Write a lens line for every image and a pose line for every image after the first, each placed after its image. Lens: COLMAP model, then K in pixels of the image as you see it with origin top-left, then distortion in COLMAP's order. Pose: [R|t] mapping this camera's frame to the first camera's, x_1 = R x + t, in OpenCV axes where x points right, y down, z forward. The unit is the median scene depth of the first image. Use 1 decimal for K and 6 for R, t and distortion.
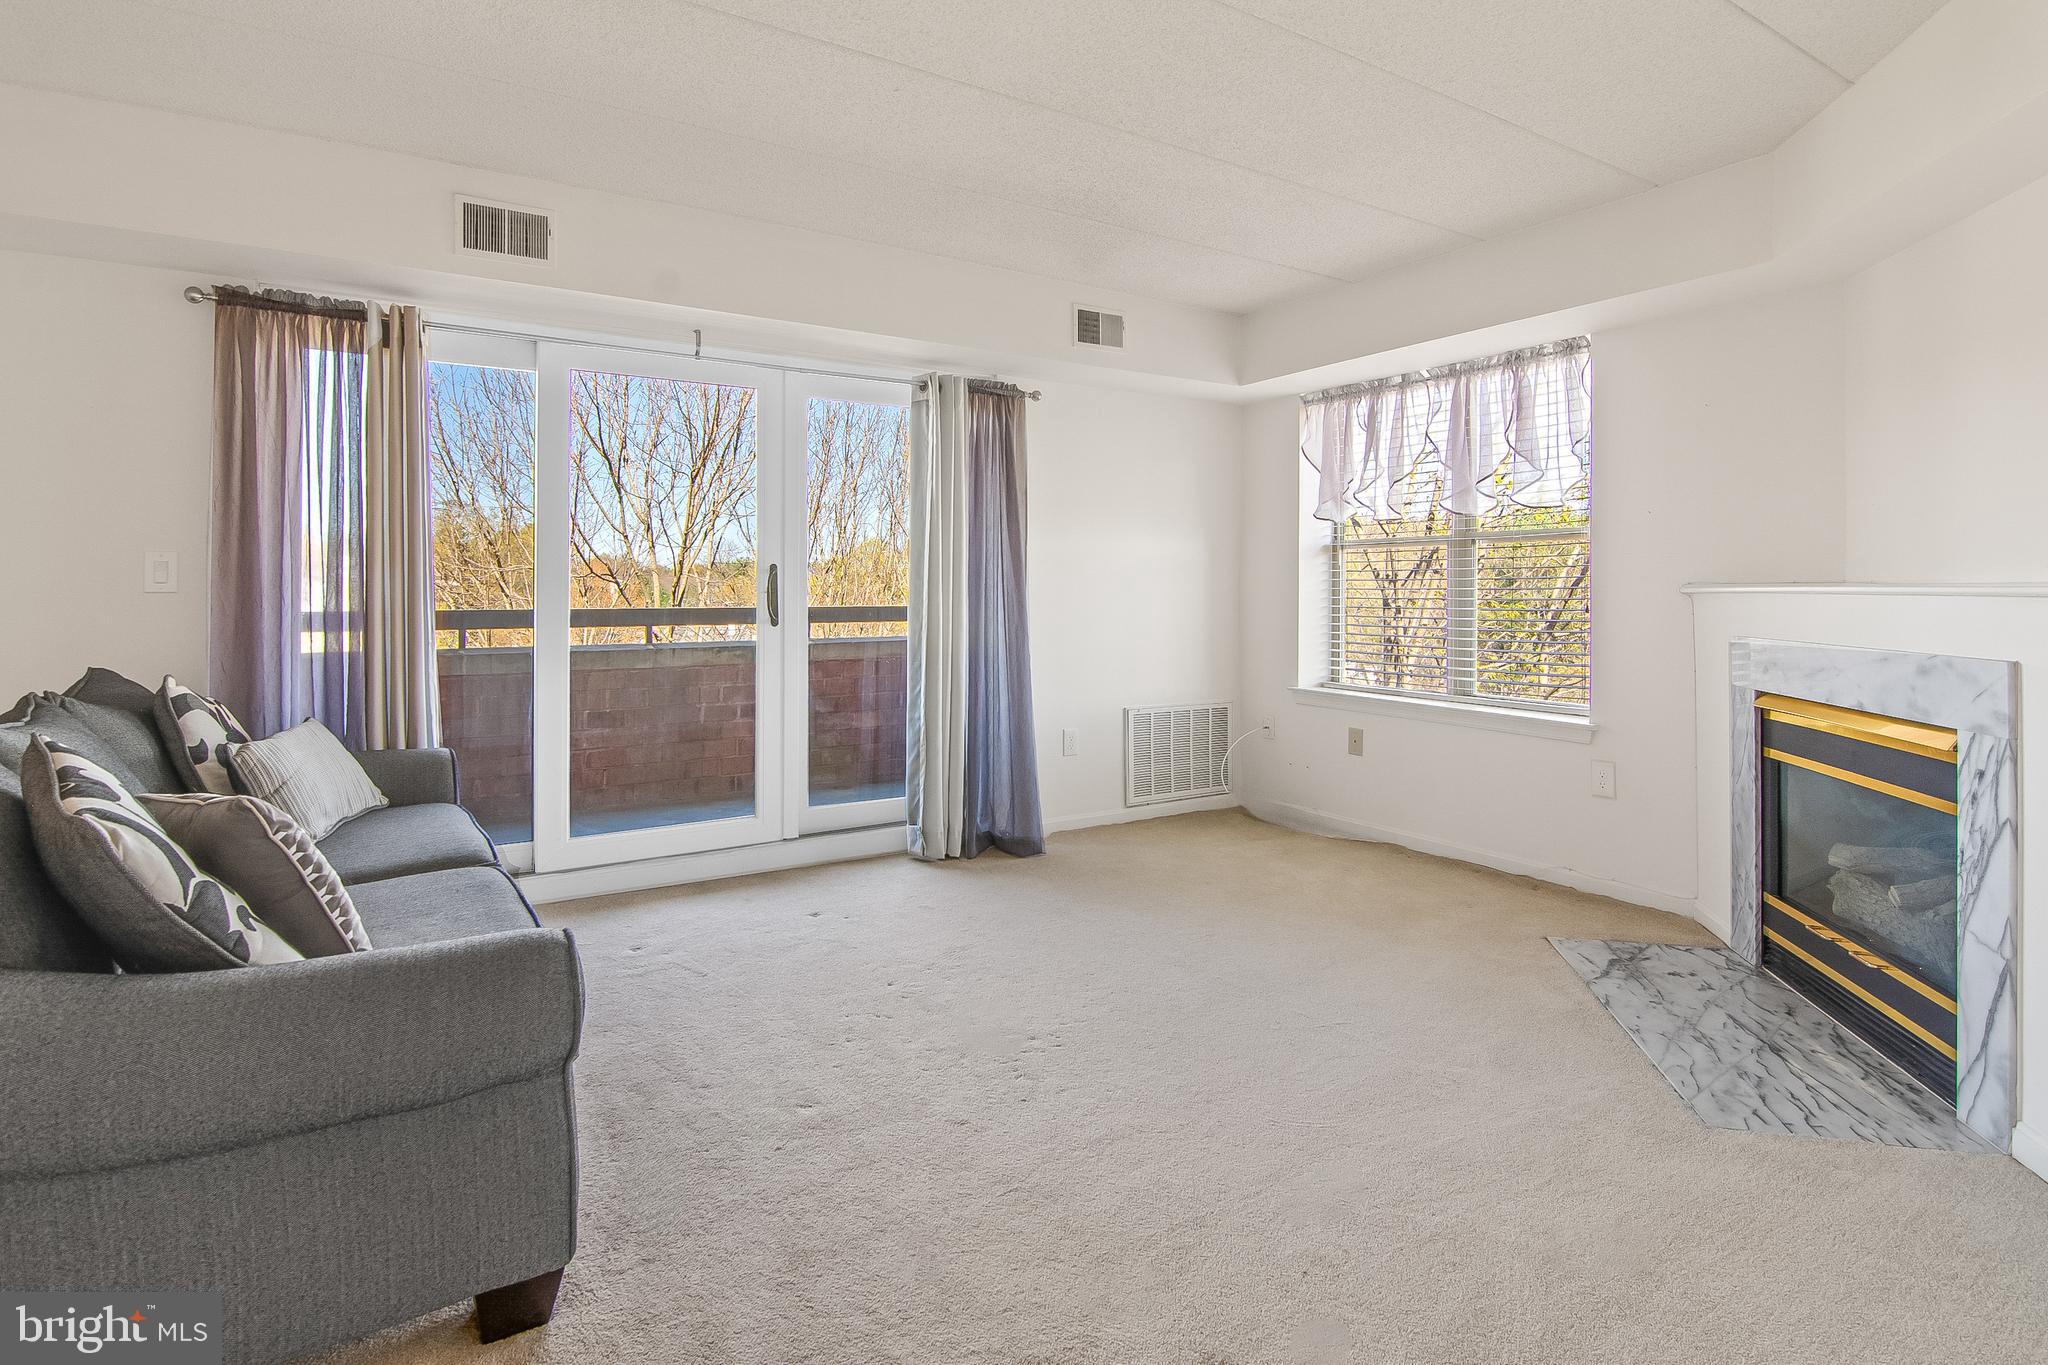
lens RADIAL K [[1026.1, 0, 1023.6], [0, 1026.1, 601.8], [0, 0, 1]] dist [-0.005409, -0.005463]
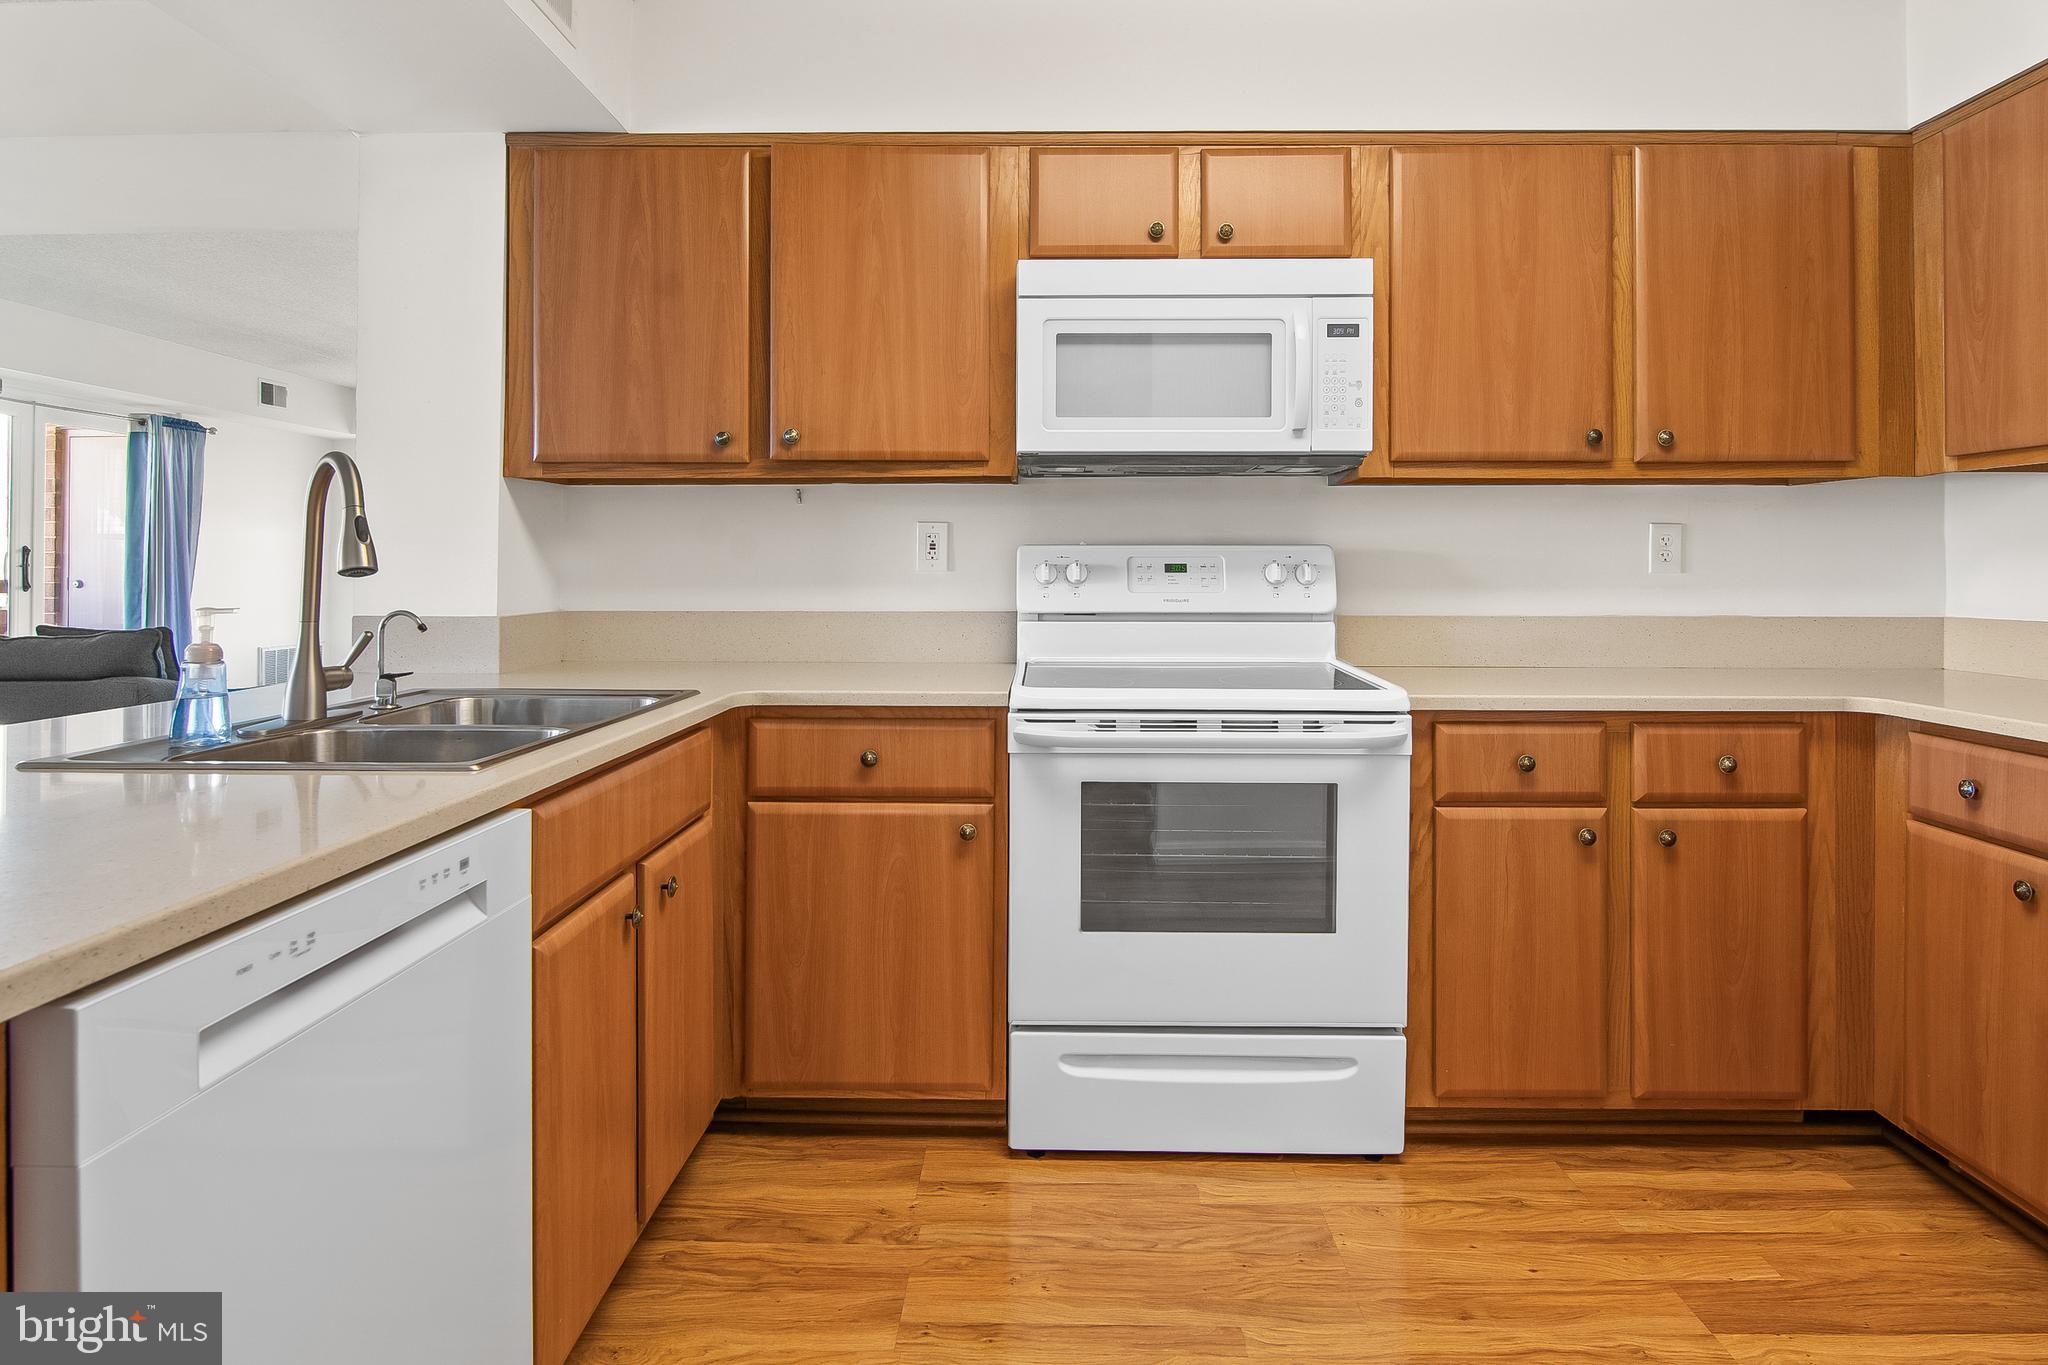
lens RADIAL K [[1115.8, 0, 1038.5], [0, 1115.8, 574.2], [0, 0, 1]] dist [-0.010983, -0.001839]
pose [[0.541442, -0.006789, 0.840711, -1.053930], [0.010905, 0.999940, 0.001052, 0.019953], [-0.840667, 0.008598, 0.541483, -1.292490]]
